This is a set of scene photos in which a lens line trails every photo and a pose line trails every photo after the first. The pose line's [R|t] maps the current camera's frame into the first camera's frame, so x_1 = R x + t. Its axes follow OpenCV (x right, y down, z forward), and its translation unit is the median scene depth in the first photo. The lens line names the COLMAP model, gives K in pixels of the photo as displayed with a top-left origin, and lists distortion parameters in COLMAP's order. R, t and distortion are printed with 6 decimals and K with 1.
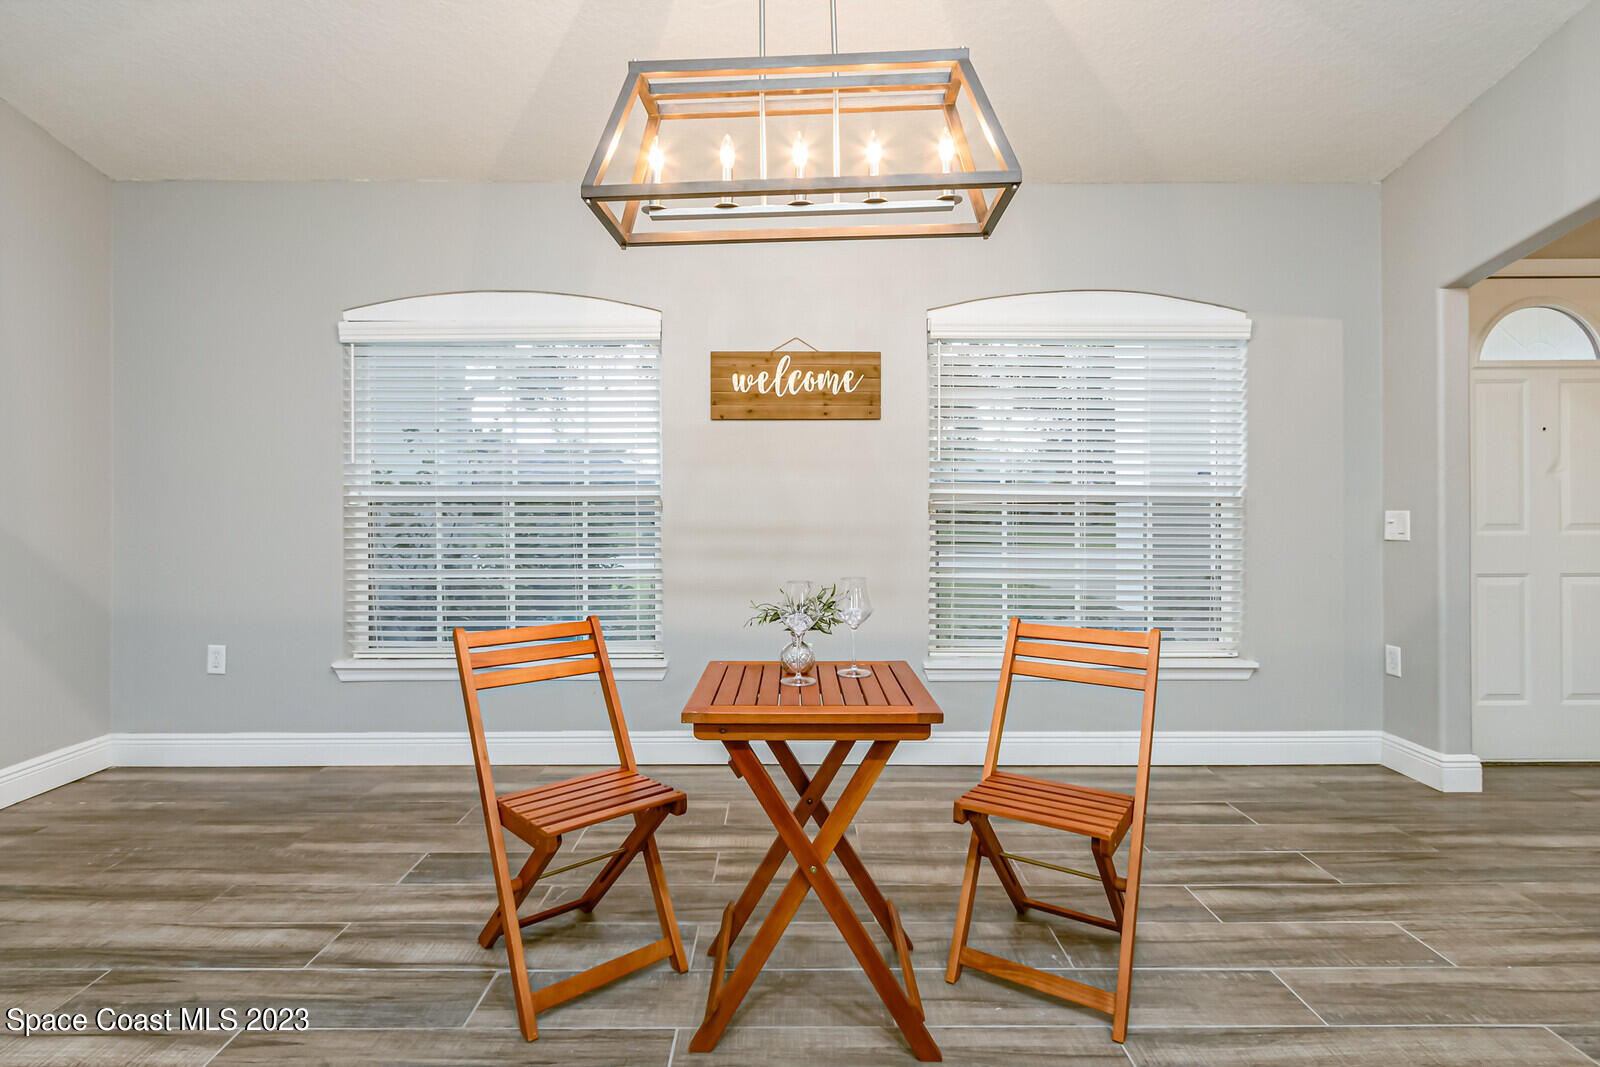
lens RADIAL K [[826.2, 0, 745.9], [0, 826.2, 500.2], [0, 0, 1]] dist [-0.000447, -0.000469]
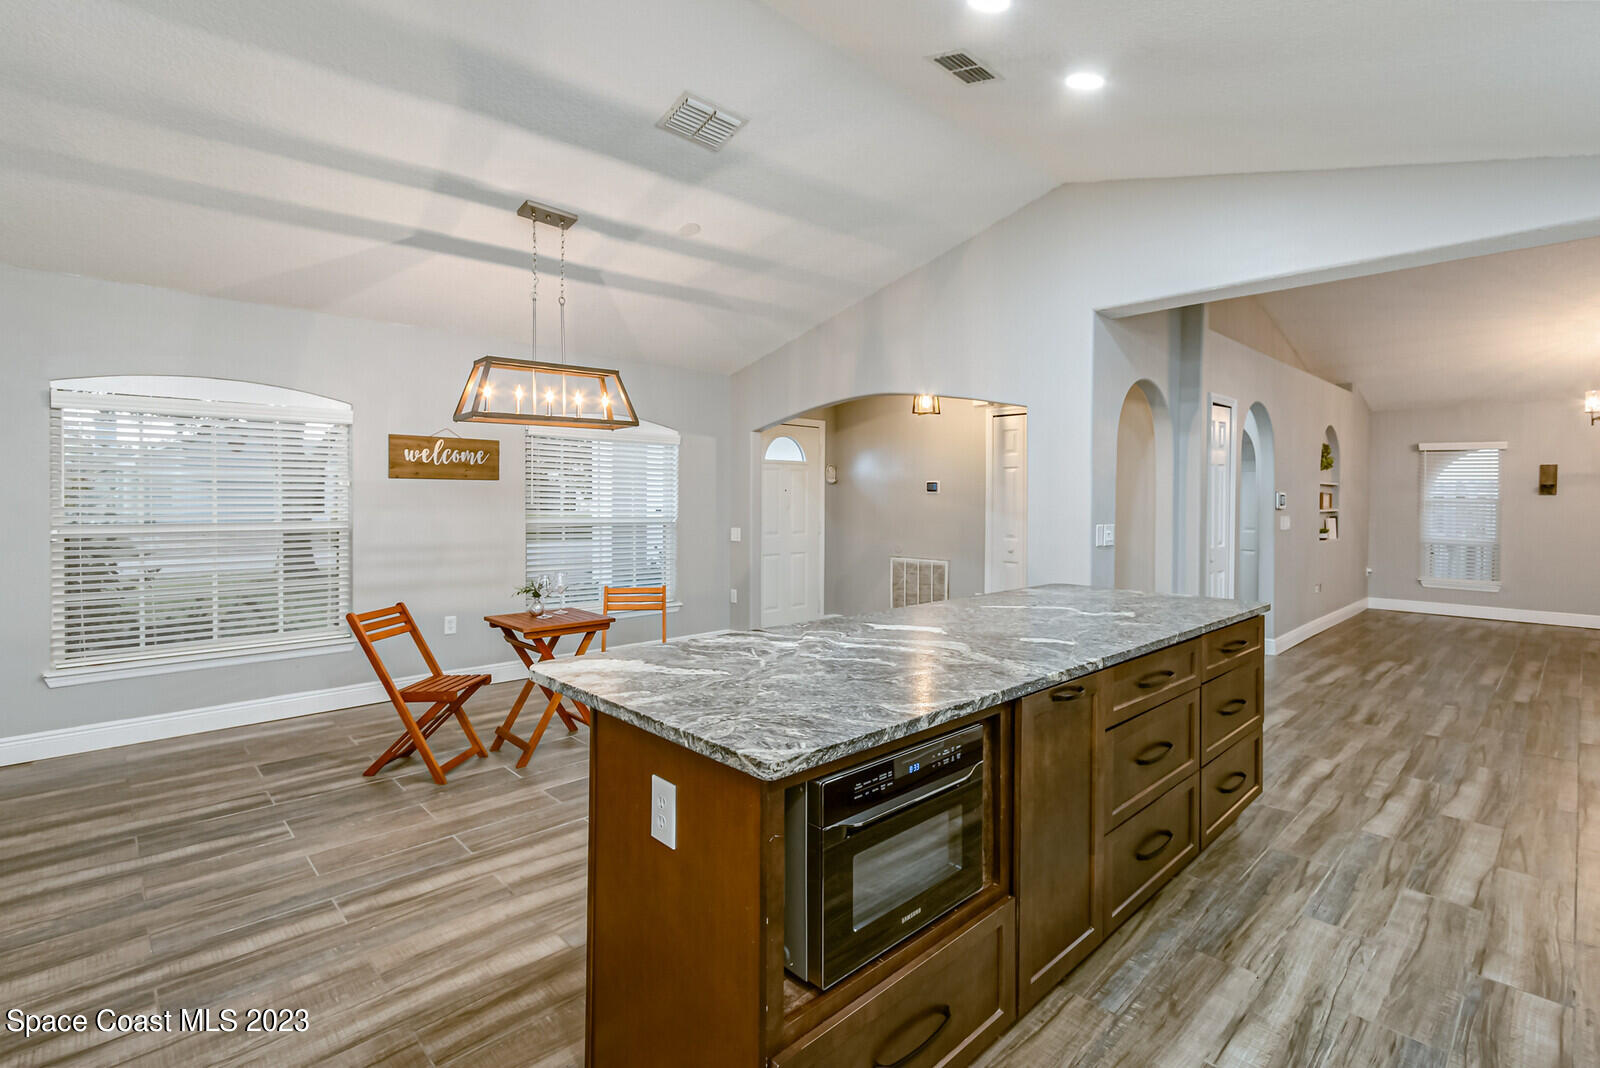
lens RADIAL K [[753.0, 0, 793.3], [0, 753.0, 500.4], [0, 0, 1]] dist [0.000189, 0.000156]
pose [[0.727439, 0.002360, 0.686168, -0.460898], [-0.007020, 0.999967, 0.004003, -0.066807], [-0.686136, -0.007729, 0.727432, -0.545103]]
